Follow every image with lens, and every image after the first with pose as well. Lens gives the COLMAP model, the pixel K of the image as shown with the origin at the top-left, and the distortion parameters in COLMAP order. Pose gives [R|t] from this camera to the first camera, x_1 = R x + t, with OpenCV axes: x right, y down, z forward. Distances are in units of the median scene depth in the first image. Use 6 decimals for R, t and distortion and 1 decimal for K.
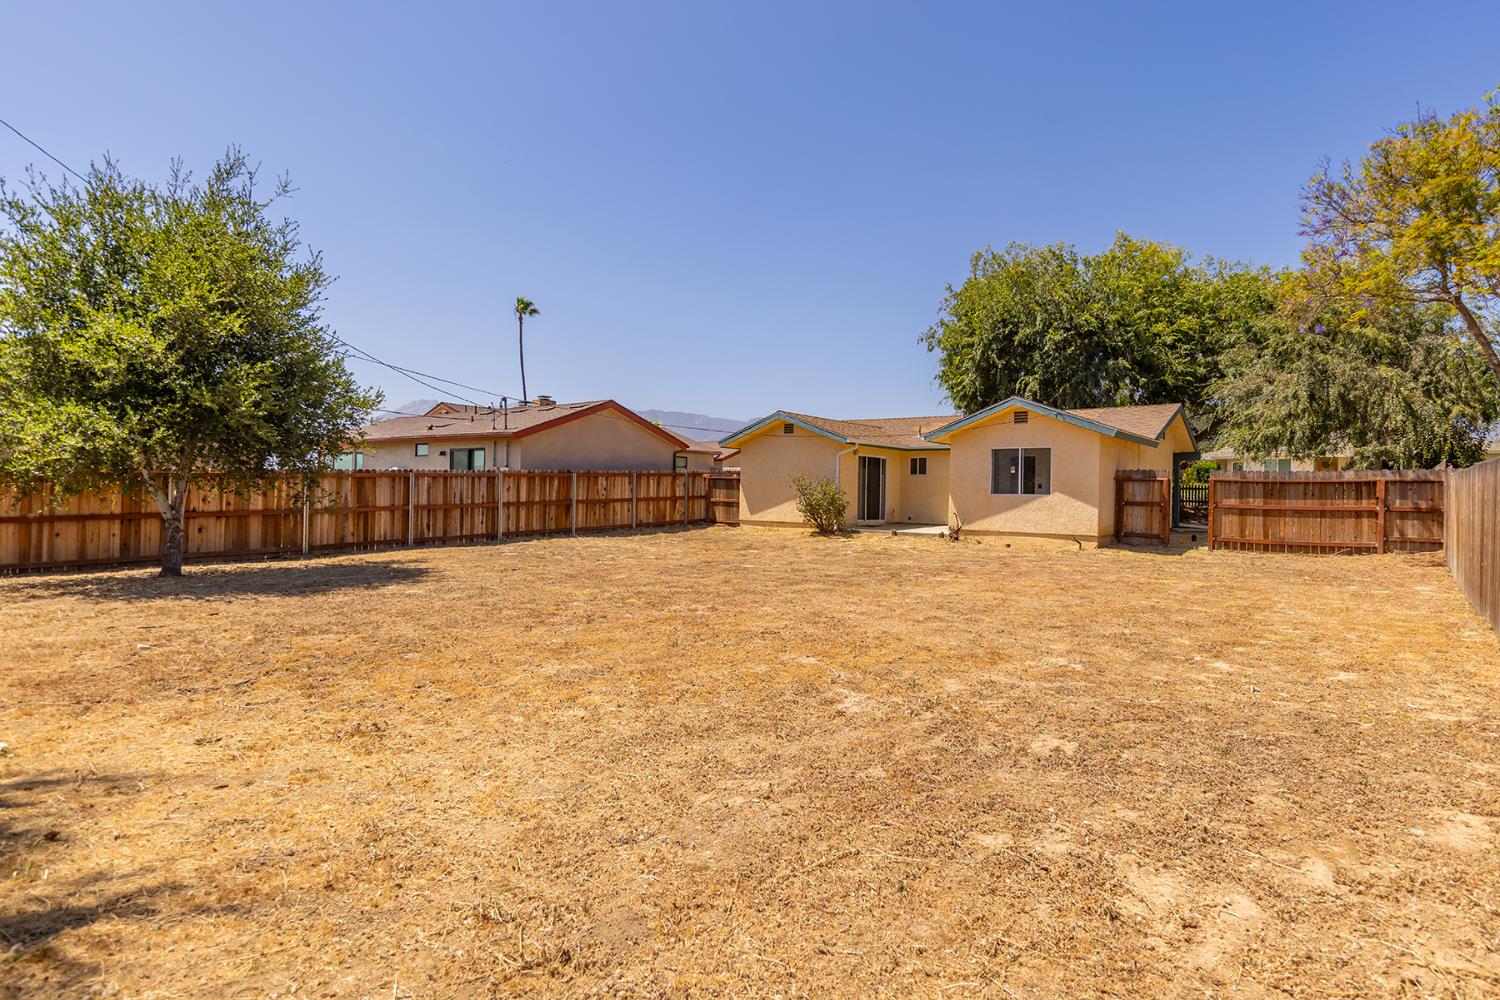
lens RADIAL K [[794.8, 0, 755.2], [0, 794.8, 493.5], [0, 0, 1]] dist [-0.000061, 0.000713]
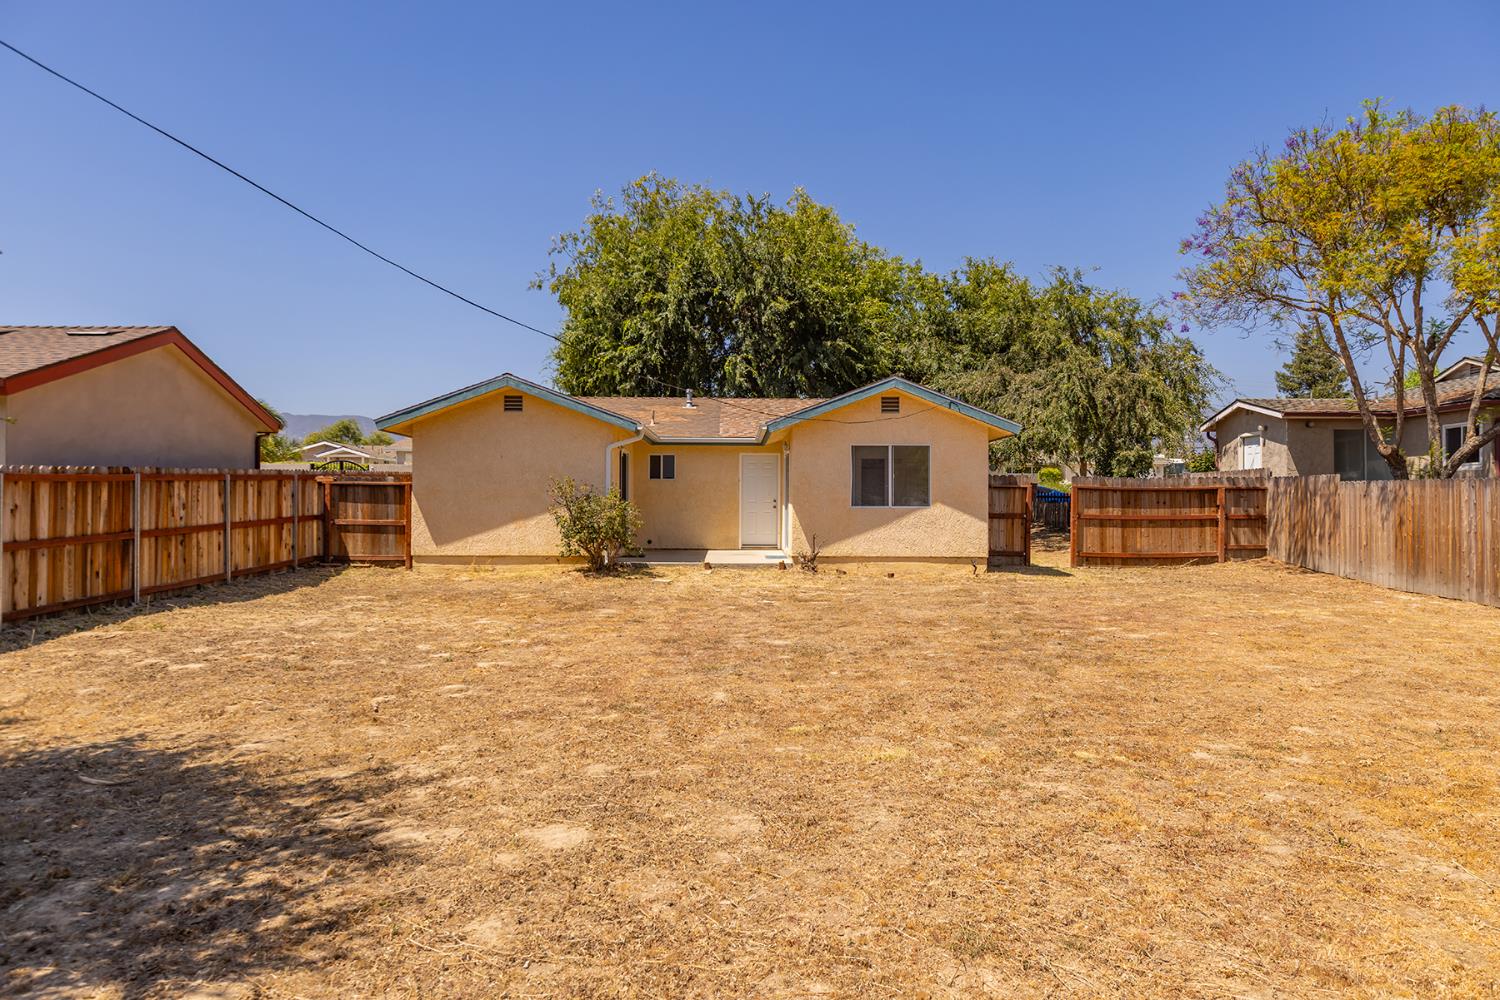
lens RADIAL K [[974.4, 0, 759.5], [0, 974.4, 501.1], [0, 0, 1]] dist [0.002342, 0.003960]
pose [[0.772533, -0.010557, 0.634886, -0.340413], [0.009897, 0.999941, 0.004584, -0.009088], [-0.634897, 0.002742, 0.772592, 0.351790]]
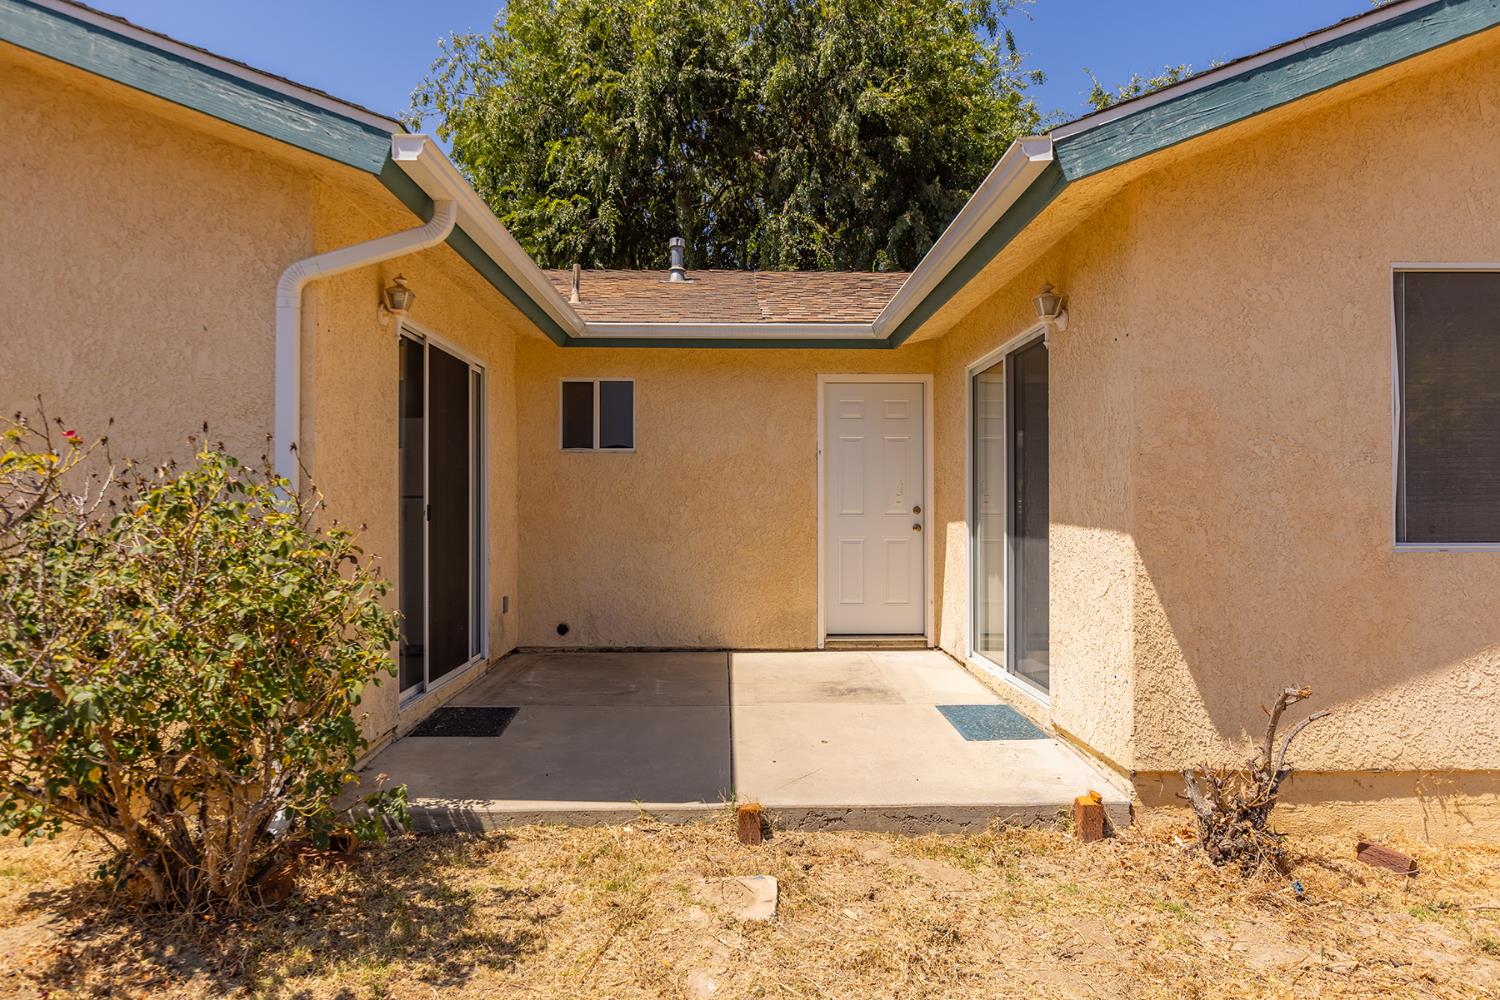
lens RADIAL K [[974.4, 0, 750.1], [0, 974.4, 495.9], [0, 0, 1]] dist [0.002342, 0.003960]
pose [[0.777945, -0.013681, 0.628184, 0.066550], [0.016636, 0.999861, 0.001173, -0.011246], [-0.628113, 0.009538, 0.778064, 0.918492]]
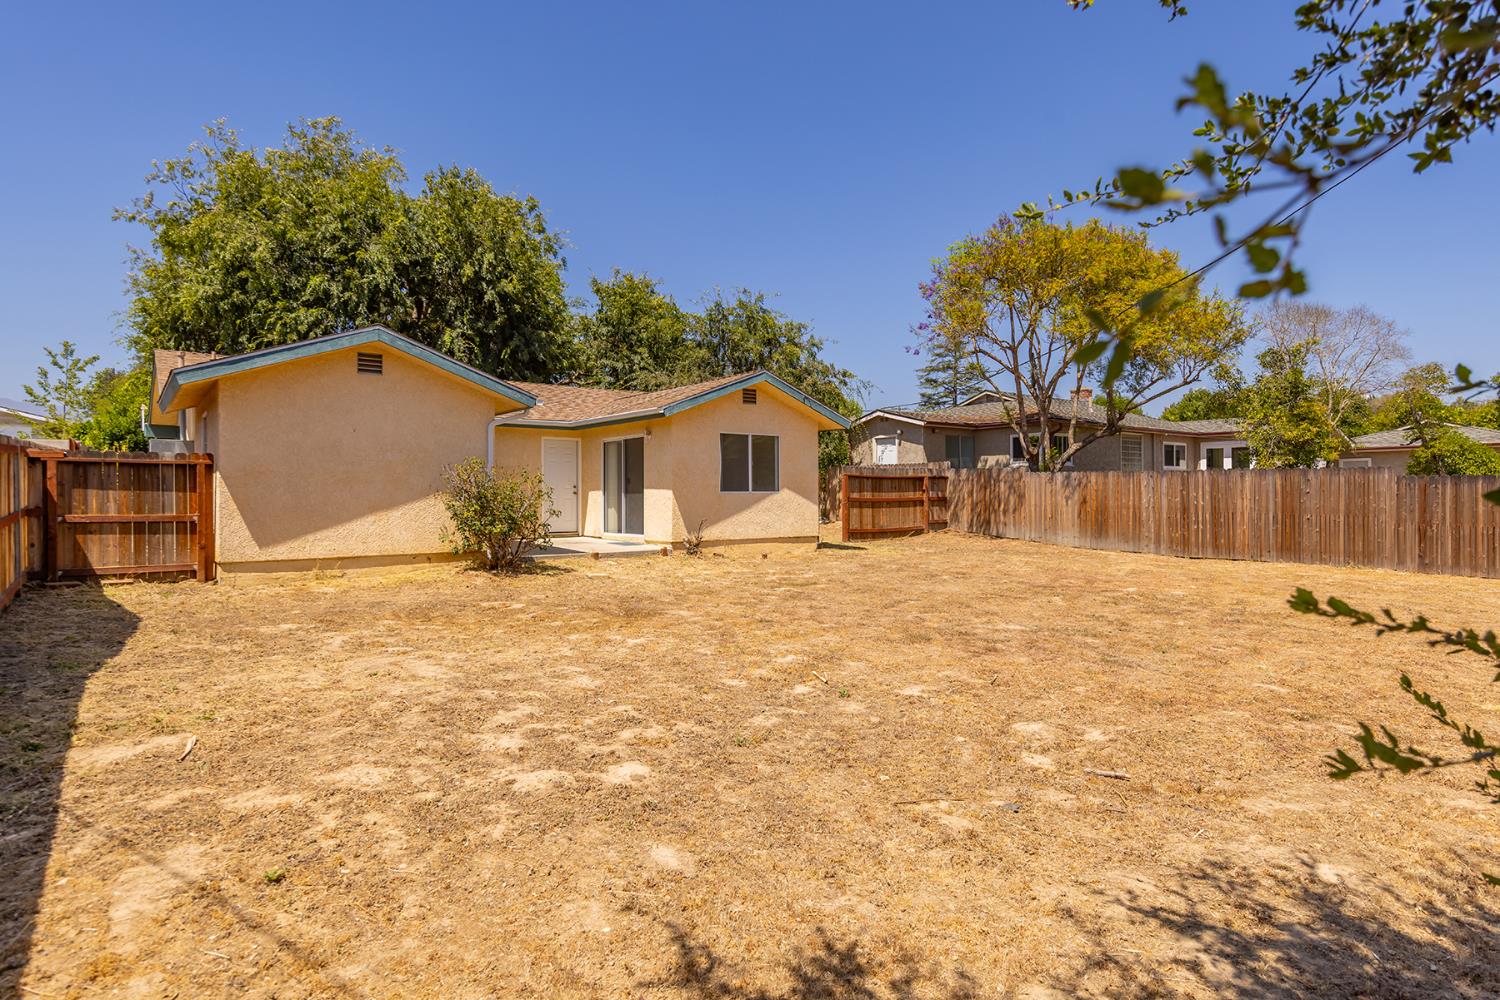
lens RADIAL K [[794.8, 0, 752.6], [0, 794.8, 491.1], [0, 0, 1]] dist [-0.000061, 0.000713]
pose [[0.258287, -0.015687, 0.965941, -0.432232], [0.006996, 0.999872, 0.014368, -0.010453], [-0.966043, 0.003047, 0.258364, 0.764592]]
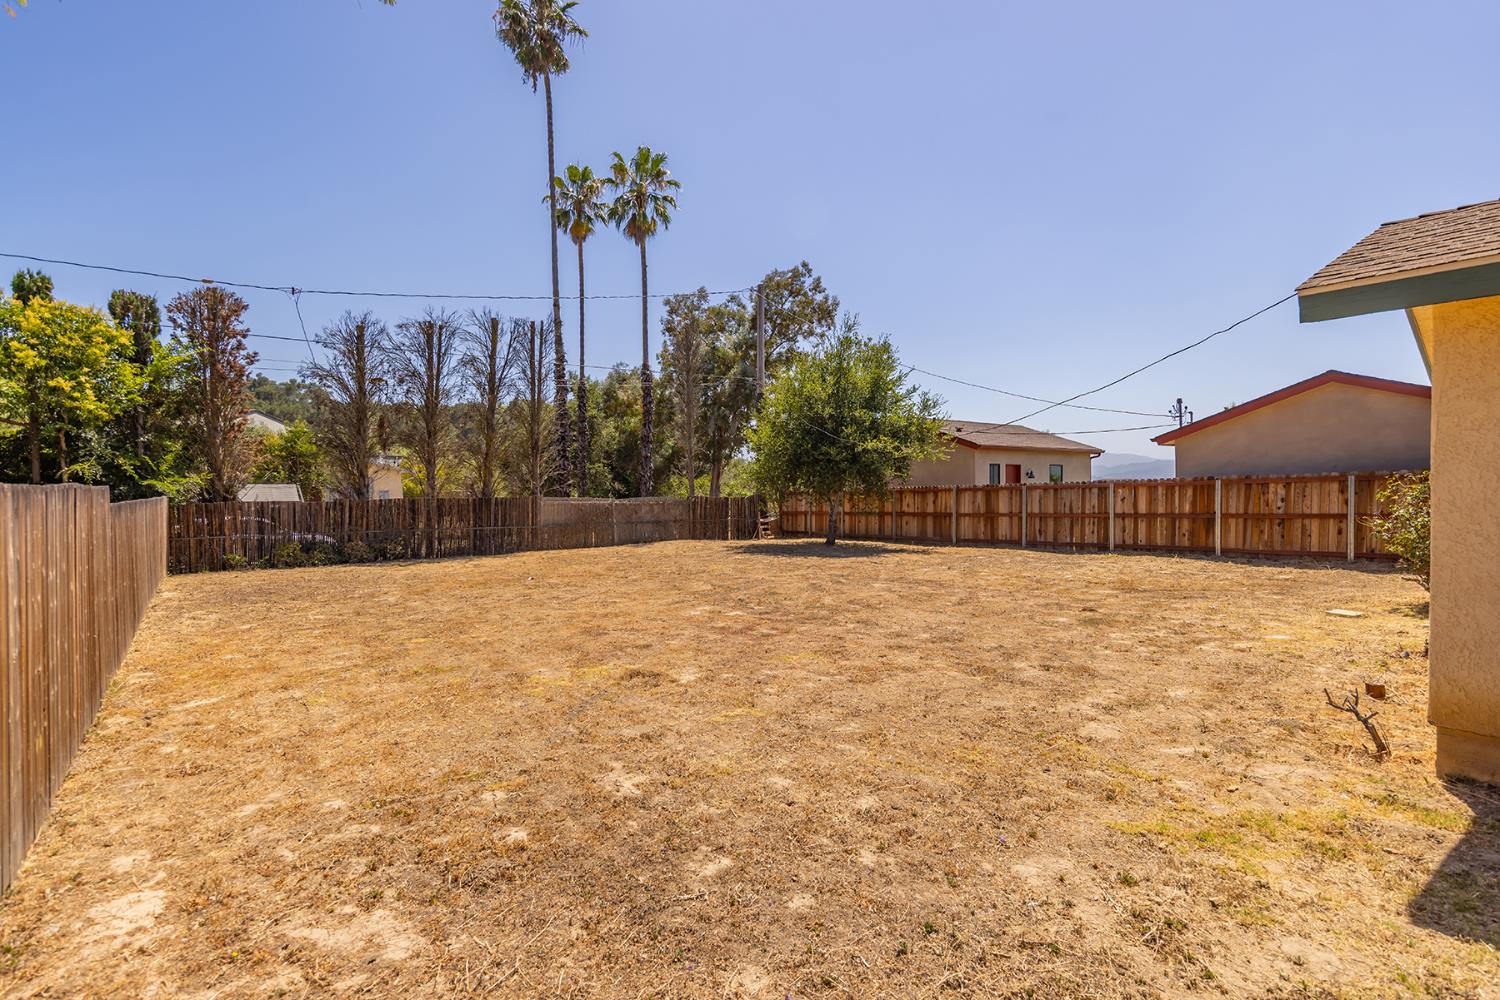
lens RADIAL K [[701.7, 0, 749.0], [0, 701.7, 493.8], [0, 0, 1]] dist [0.004091, -0.000683]
pose [[-0.223995, -0.001226, -0.974590, 0.633744], [-0.001325, 0.999999, -0.000953, -0.011478], [0.974589, 0.001078, -0.223996, 0.762567]]
